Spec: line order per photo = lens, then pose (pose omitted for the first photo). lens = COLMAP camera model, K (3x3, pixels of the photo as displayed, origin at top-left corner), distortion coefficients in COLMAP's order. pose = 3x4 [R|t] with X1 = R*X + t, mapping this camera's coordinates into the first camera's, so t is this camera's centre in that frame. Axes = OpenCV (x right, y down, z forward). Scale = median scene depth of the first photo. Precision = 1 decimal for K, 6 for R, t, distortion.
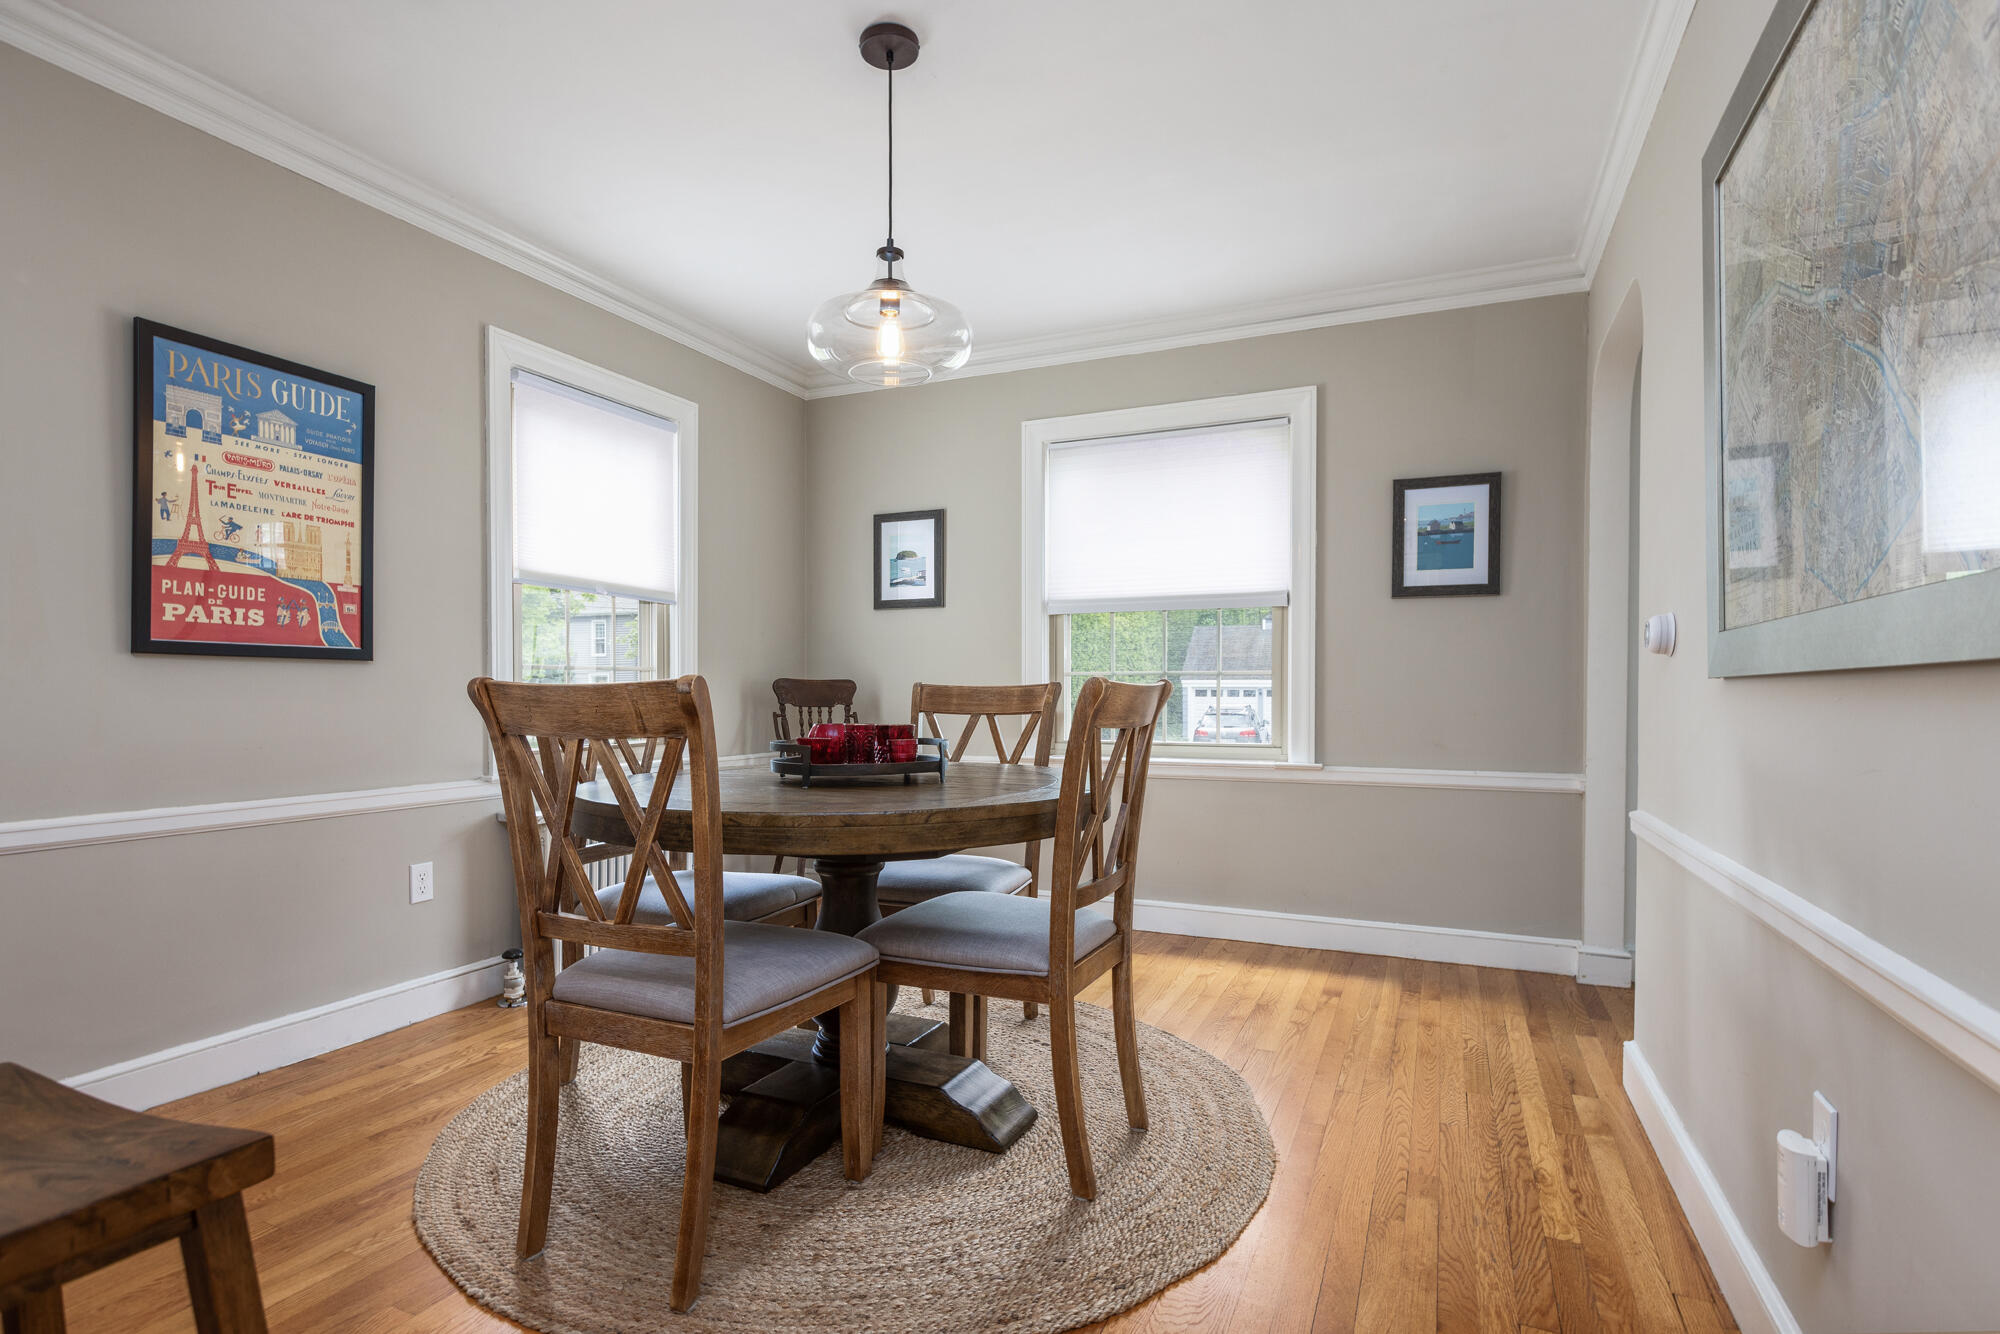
lens RADIAL K [[1001.5, 0, 993.4], [0, 1001.5, 704.9], [0, 0, 1]] dist [-0.004968, -0.000161]
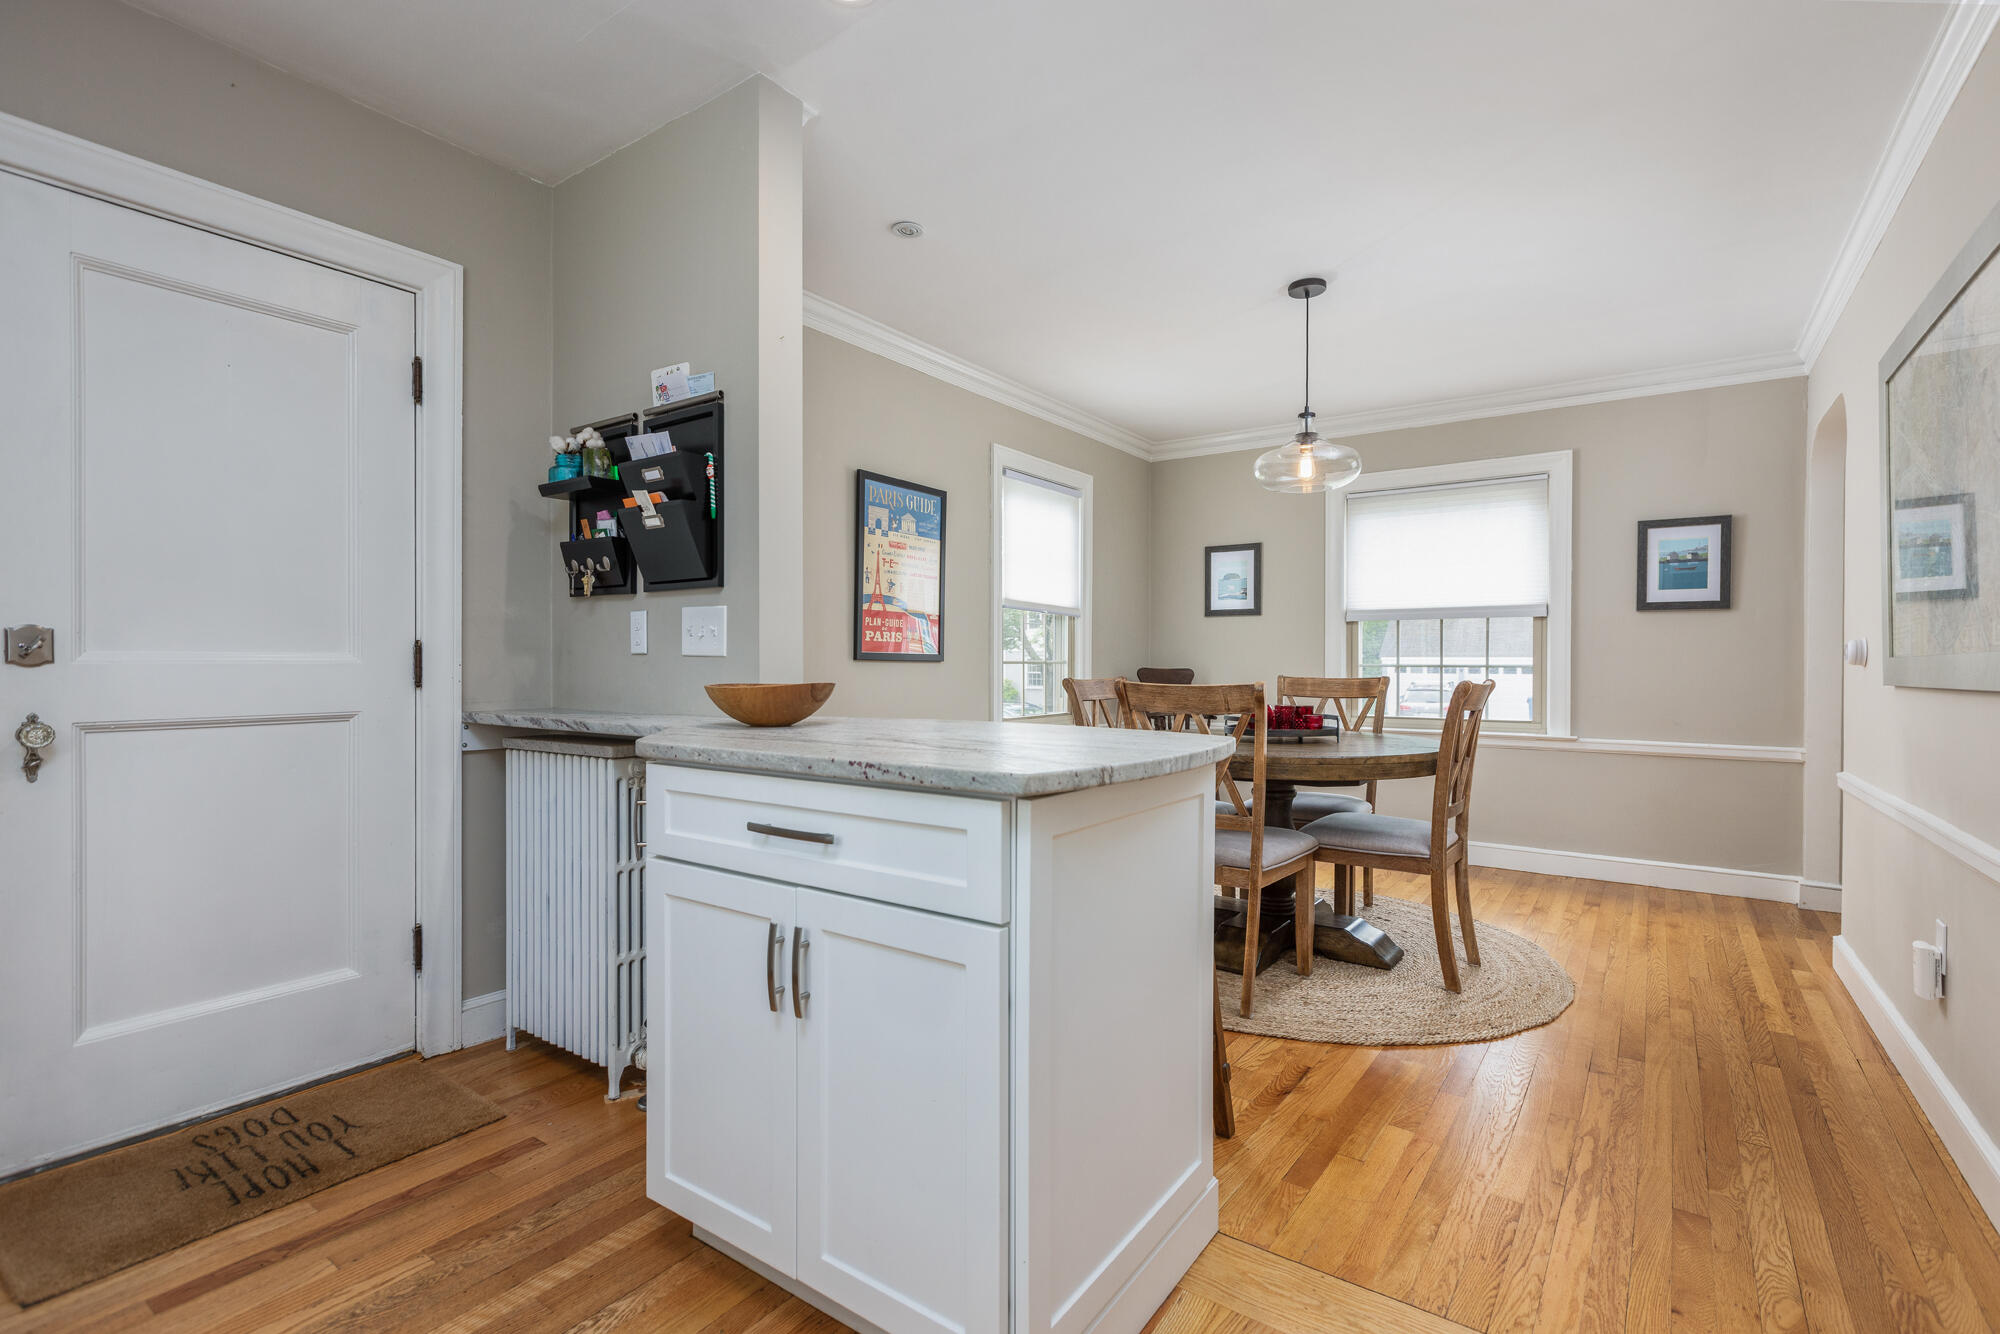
lens RADIAL K [[930.1, 0, 1000.0], [0, 930.1, 667.0], [0, 0, 1]] dist [0.003048, -0.000724]
pose [[0.981911, 0.004427, -0.189289, -0.280058], [-0.006557, 0.999922, -0.010626, -0.021998], [0.189227, 0.011675, 0.981864, -0.524304]]
